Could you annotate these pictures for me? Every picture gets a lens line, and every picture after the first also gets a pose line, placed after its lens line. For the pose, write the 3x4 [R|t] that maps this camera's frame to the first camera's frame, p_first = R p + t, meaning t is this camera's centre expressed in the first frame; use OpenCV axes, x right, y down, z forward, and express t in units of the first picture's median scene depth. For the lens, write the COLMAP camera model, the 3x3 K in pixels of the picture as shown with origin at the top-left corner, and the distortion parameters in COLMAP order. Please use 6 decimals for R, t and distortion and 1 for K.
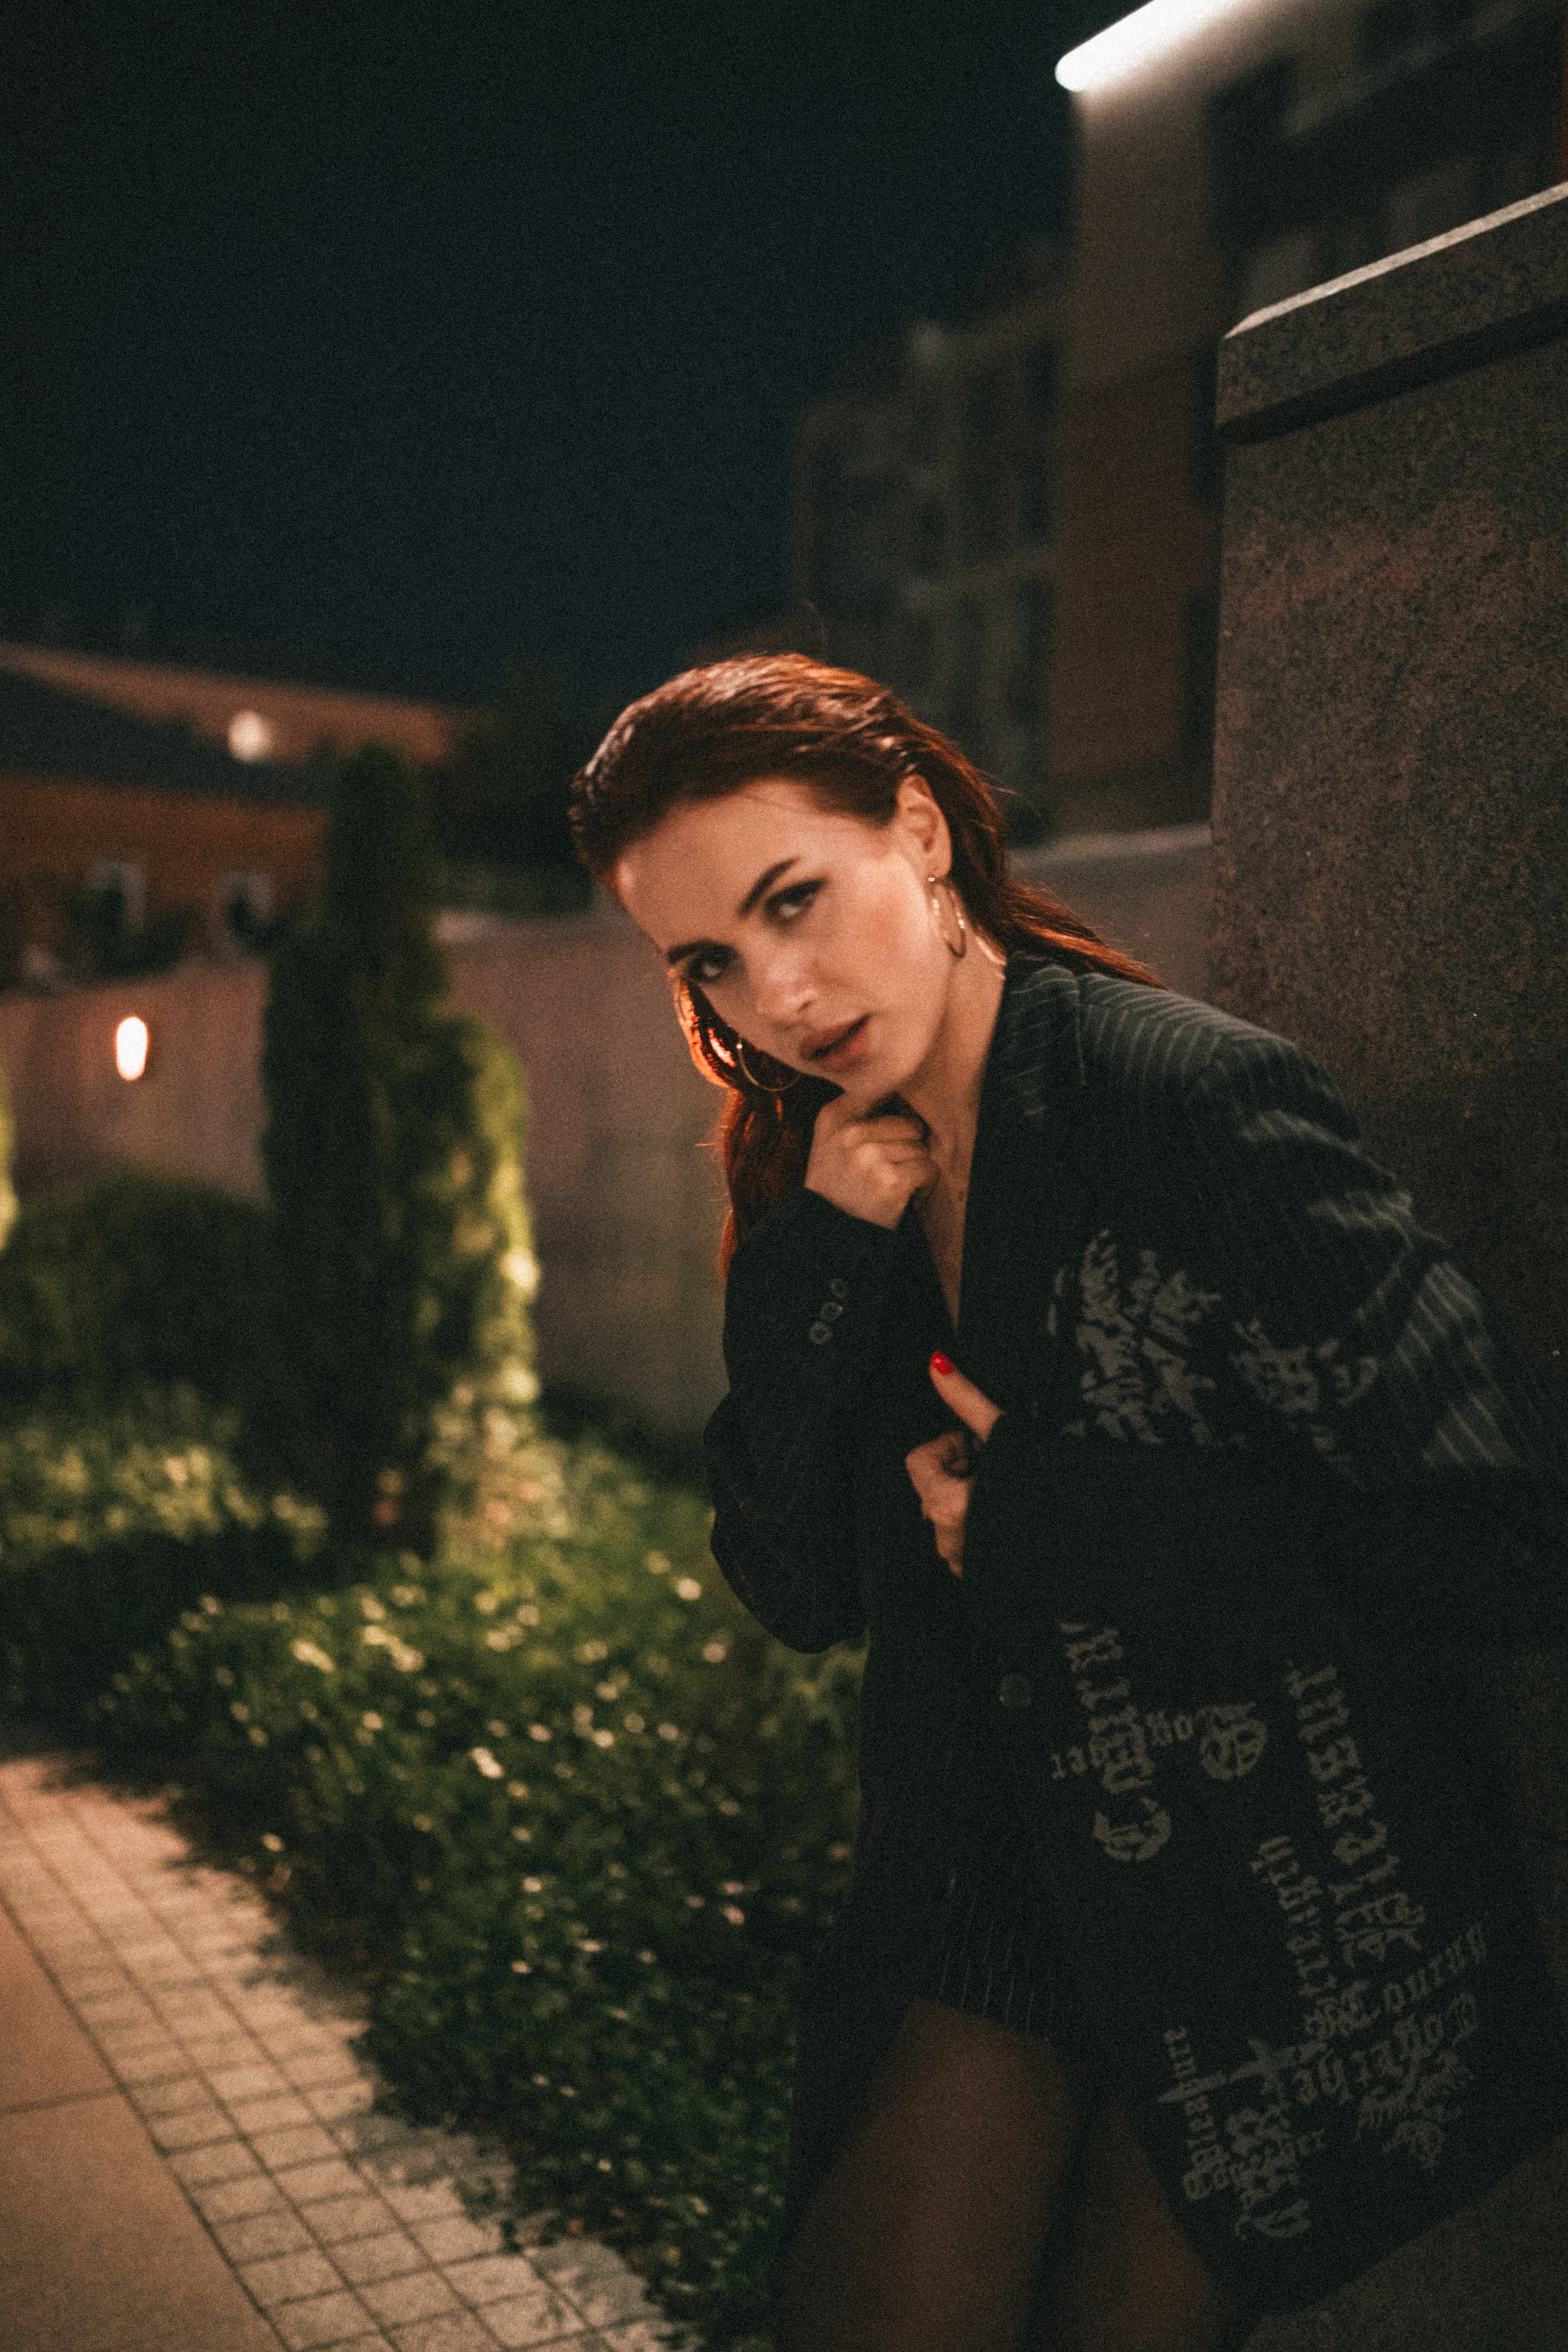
lens RADIAL K [[2189.8, 0, 784.0], [0, 2189.8, 1176.0], [0, 0, 1]] dist [-0.047126, 0.004896]
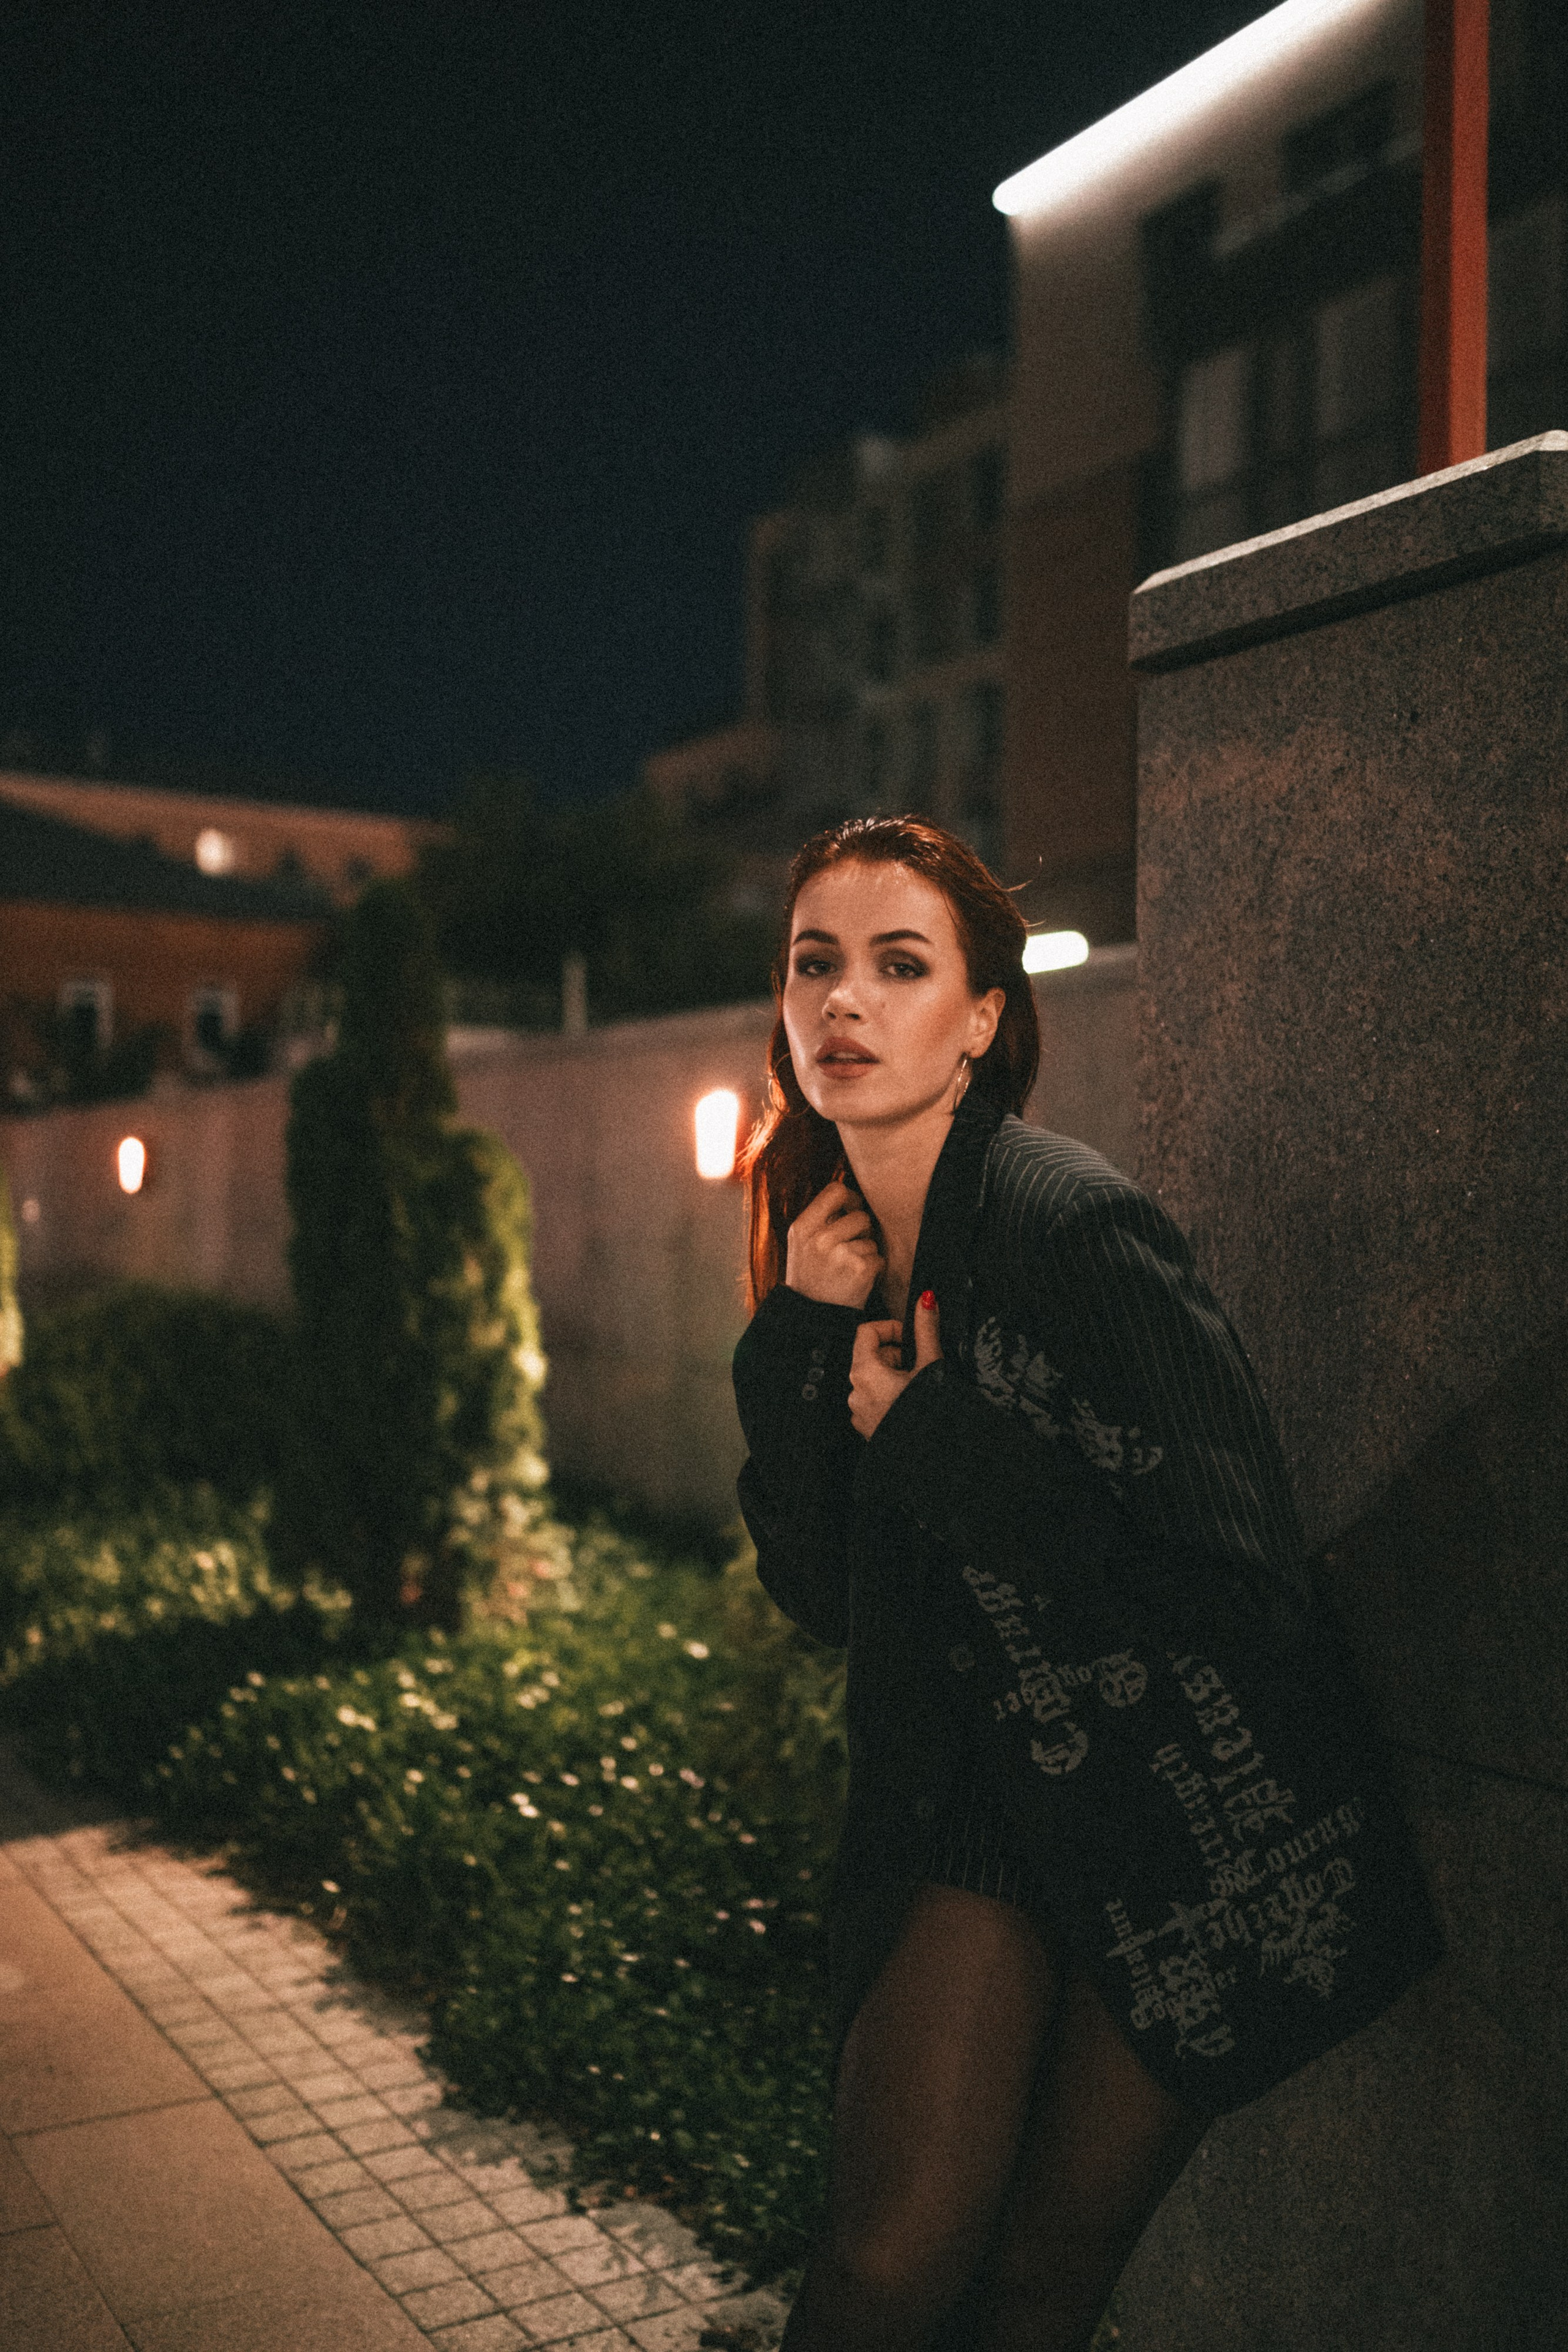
lens RADIAL K [[2189.8, 0, 784.0], [0, 2189.8, 1176.0], [0, 0, 1]] dist [-0.047126, 0.004896]
pose [[0.999544, -0.026059, 0.015258, -0.015472], [0.026716, 0.998647, -0.044611, 0.003950], [-0.014075, 0.044998, 0.998888, -0.130835]]
